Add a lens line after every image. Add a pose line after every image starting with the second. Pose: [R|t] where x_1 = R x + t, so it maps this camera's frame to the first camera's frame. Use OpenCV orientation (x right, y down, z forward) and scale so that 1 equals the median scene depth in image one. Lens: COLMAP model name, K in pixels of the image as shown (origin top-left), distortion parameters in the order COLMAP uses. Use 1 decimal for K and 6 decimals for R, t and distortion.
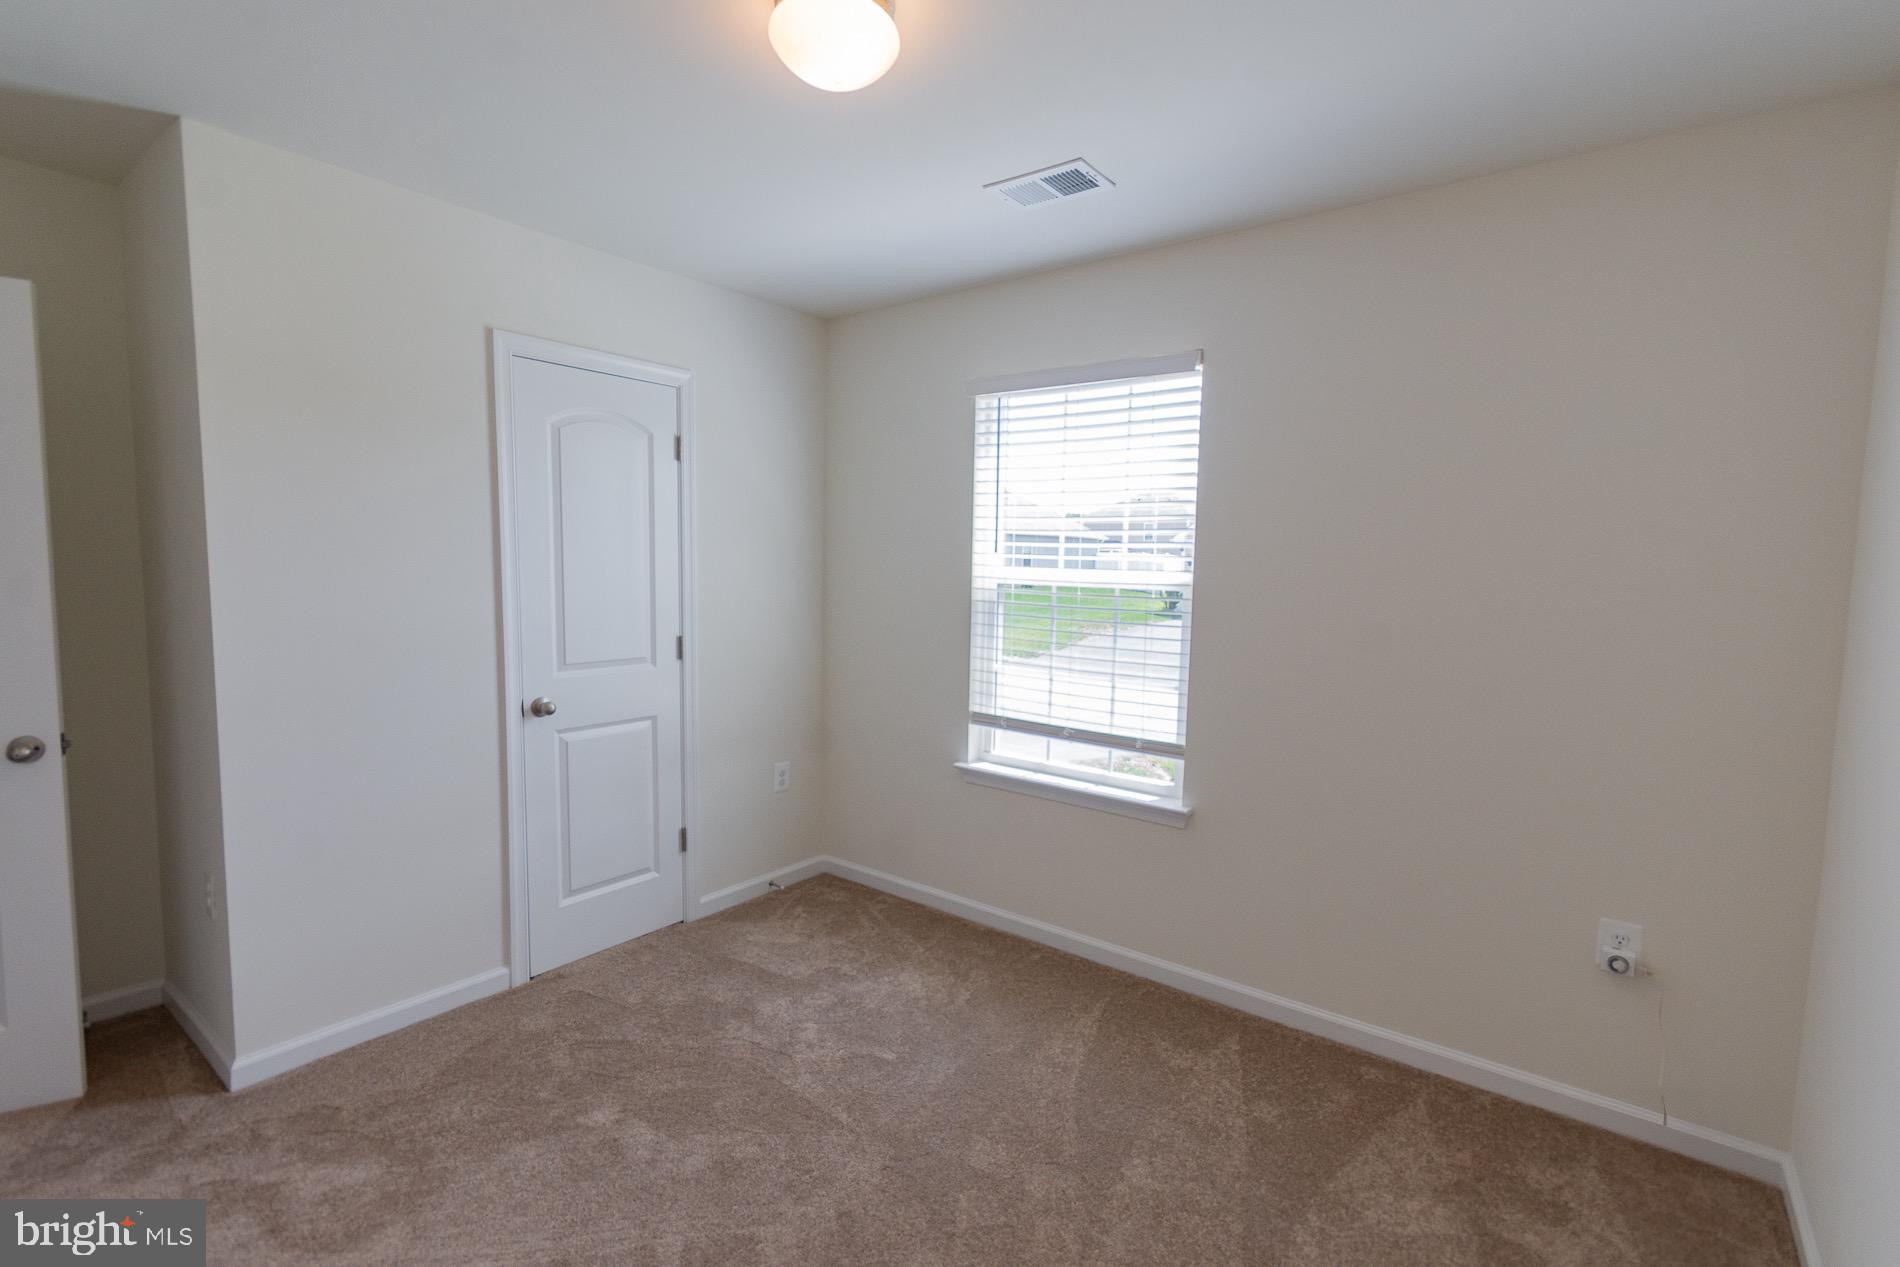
lens RADIAL K [[867.2, 0, 952.6], [0, 867.2, 636.2], [0, 0, 1]] dist [0.009571, -0.000330]
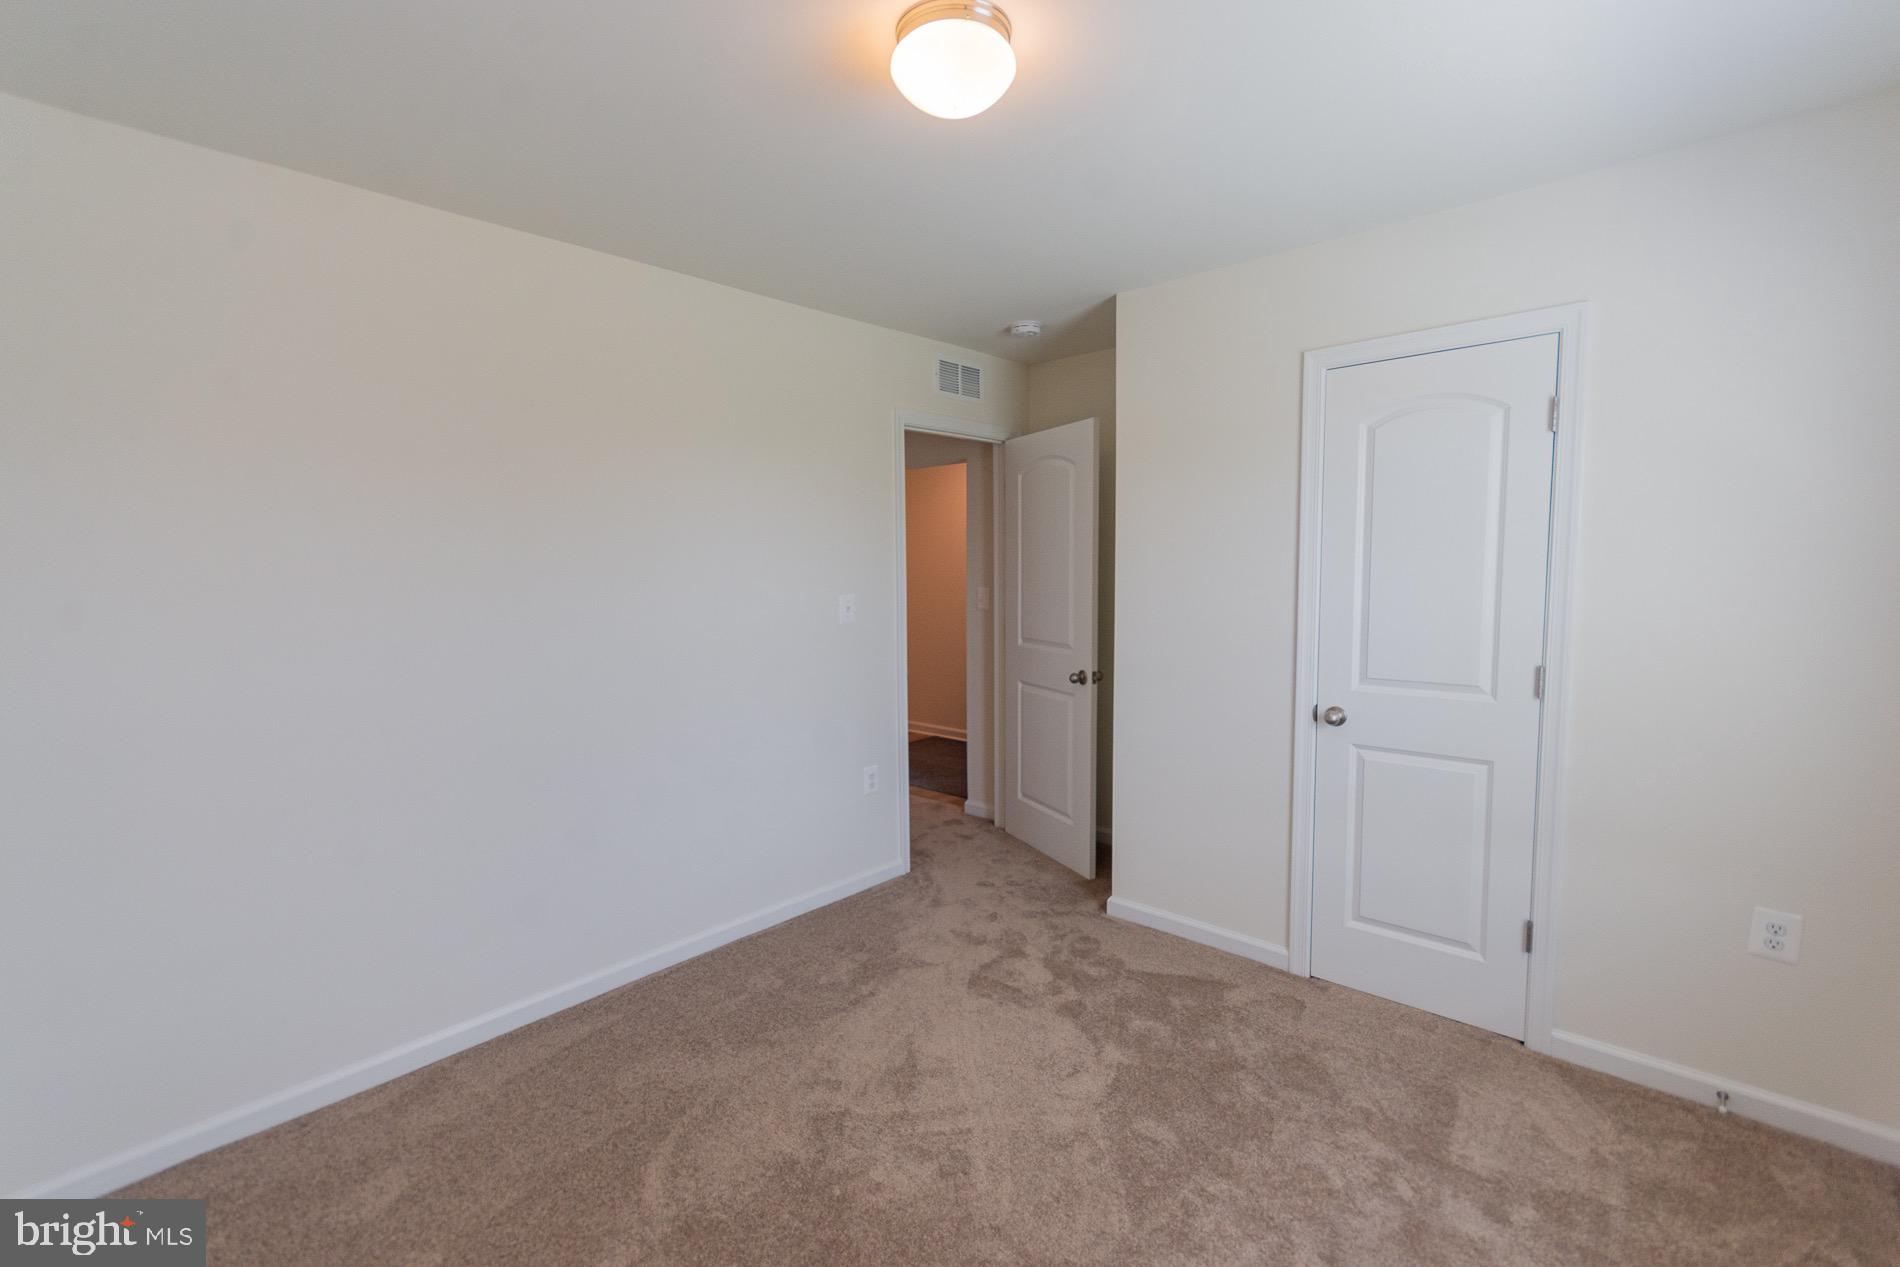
lens RADIAL K [[833.6, 0, 950.6], [0, 833.6, 637.0], [0, 0, 1]] dist [0.008314, -0.000086]
pose [[-0.074223, 0.072227, -0.994623, 0.480438], [-0.071709, 0.994405, 0.077562, -0.048785], [0.994660, 0.077081, -0.068629, 0.592169]]
